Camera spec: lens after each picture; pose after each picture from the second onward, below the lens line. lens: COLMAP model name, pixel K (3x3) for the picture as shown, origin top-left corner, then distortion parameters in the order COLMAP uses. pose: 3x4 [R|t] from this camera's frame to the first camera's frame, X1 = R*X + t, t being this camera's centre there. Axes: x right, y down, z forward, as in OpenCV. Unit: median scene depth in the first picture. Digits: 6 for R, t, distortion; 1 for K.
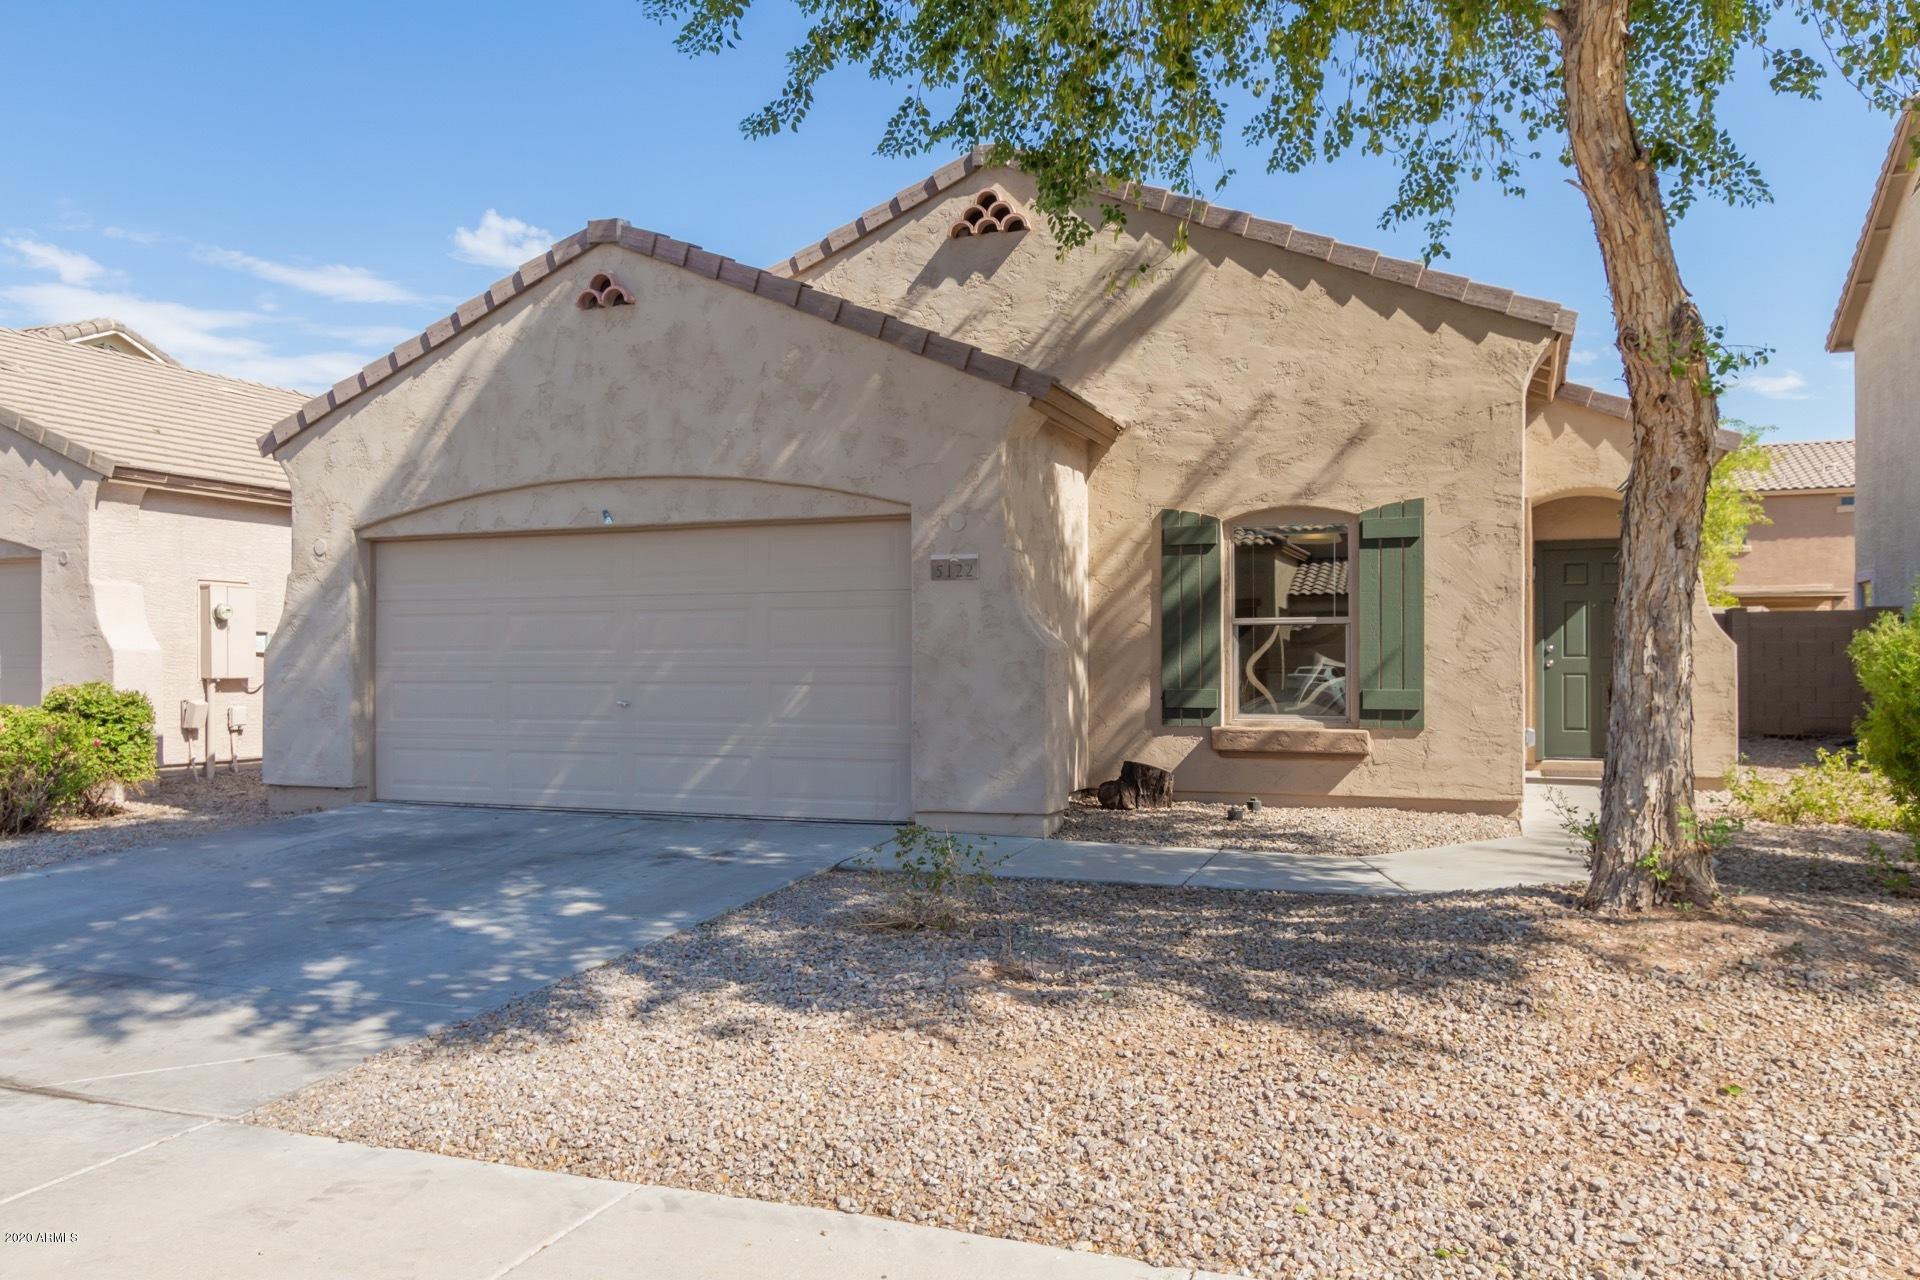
lens RADIAL K [[1414.8, 0, 960.3], [0, 1414.8, 630.4], [0, 0, 1]] dist [-0.000494, 0.000378]
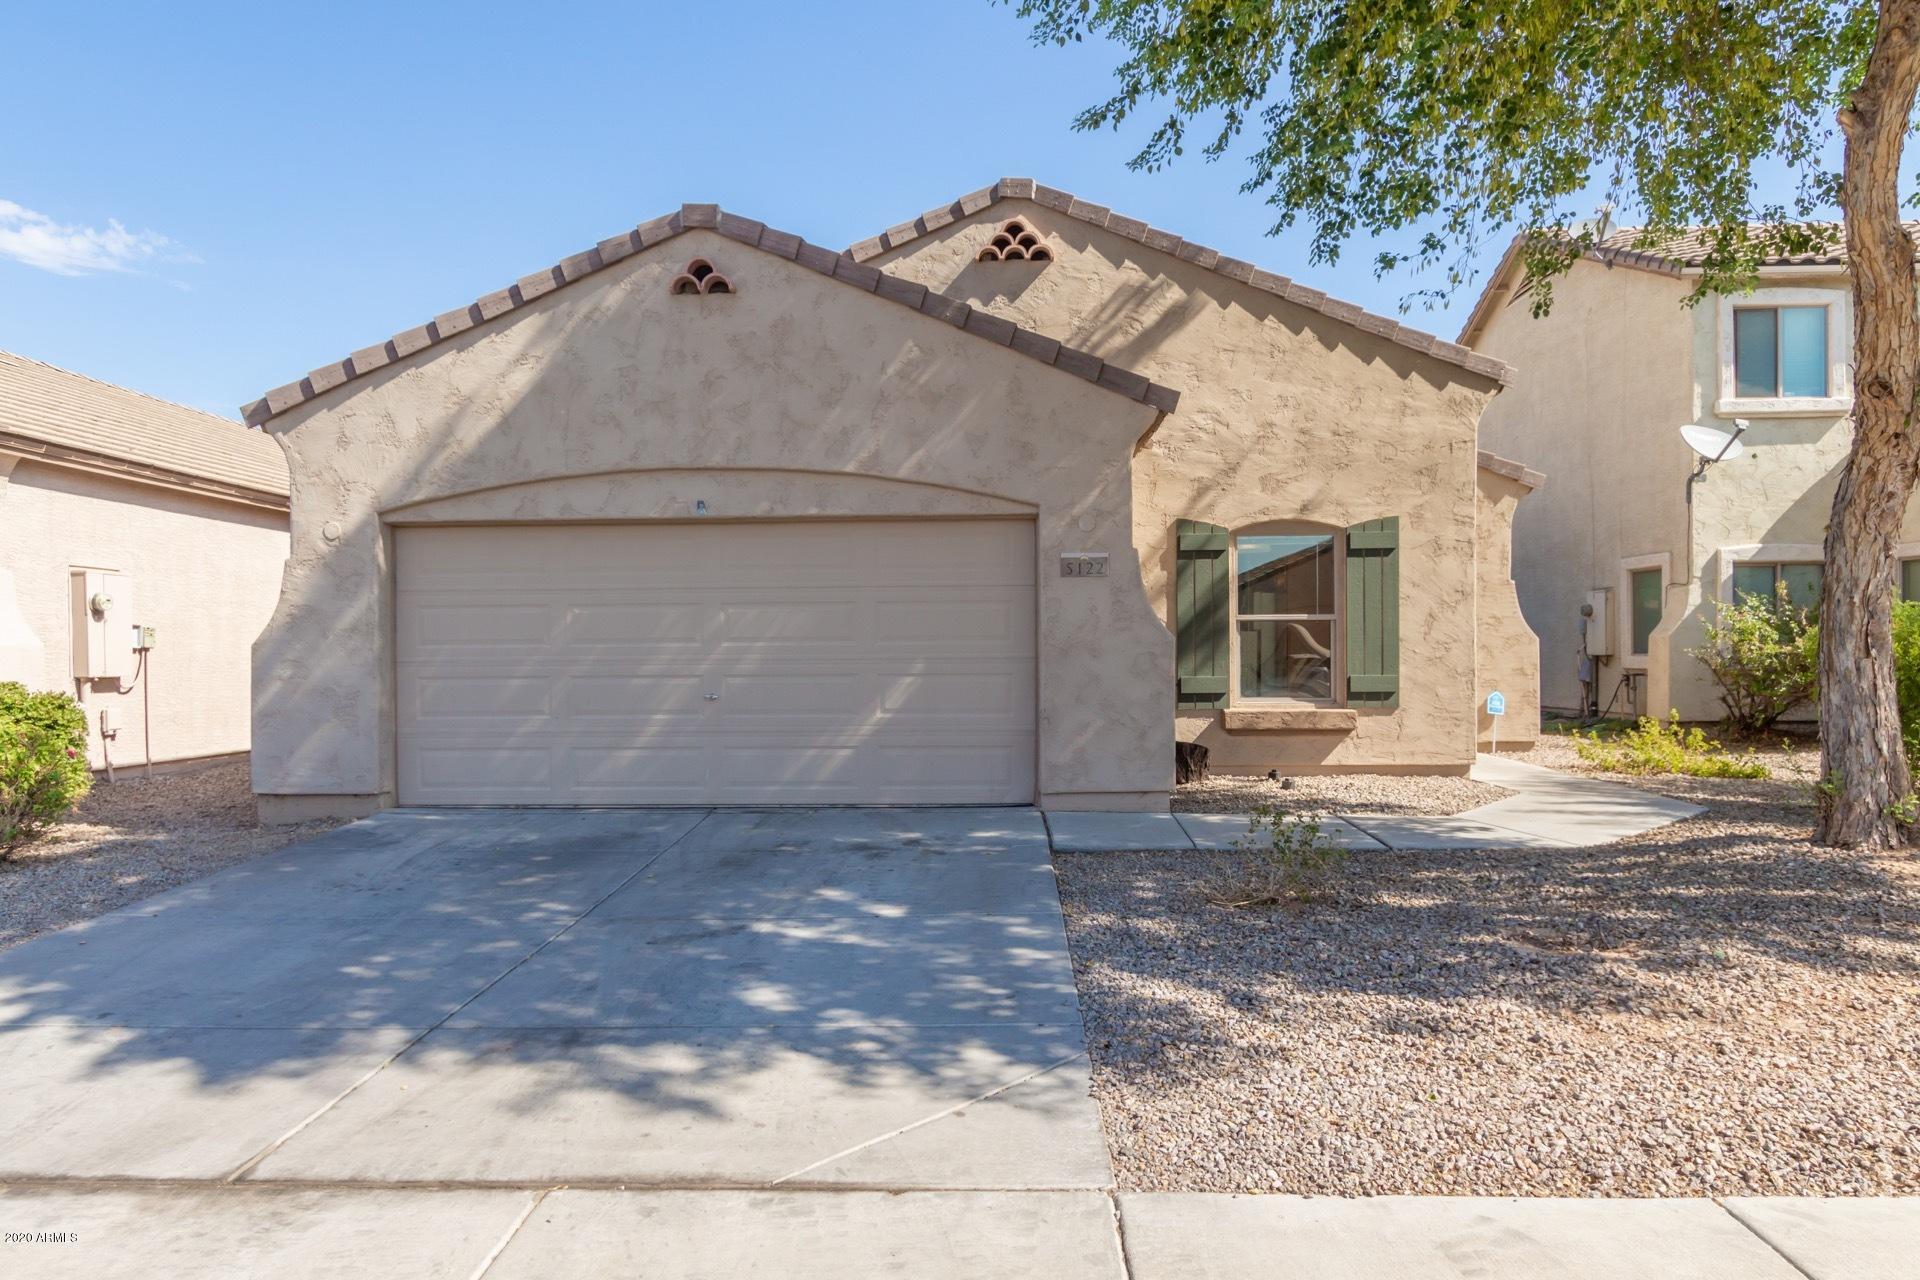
lens RADIAL K [[1202.5, 0, 960.0], [0, 1202.5, 640.0], [0, 0, 1]] dist [0.002834, 0.001318]
pose [[0.944929, -0.000352, 0.327274, -0.353074], [-0.002238, 0.999969, 0.007537, 0.005050], [-0.327267, -0.007854, 0.944899, 0.150265]]
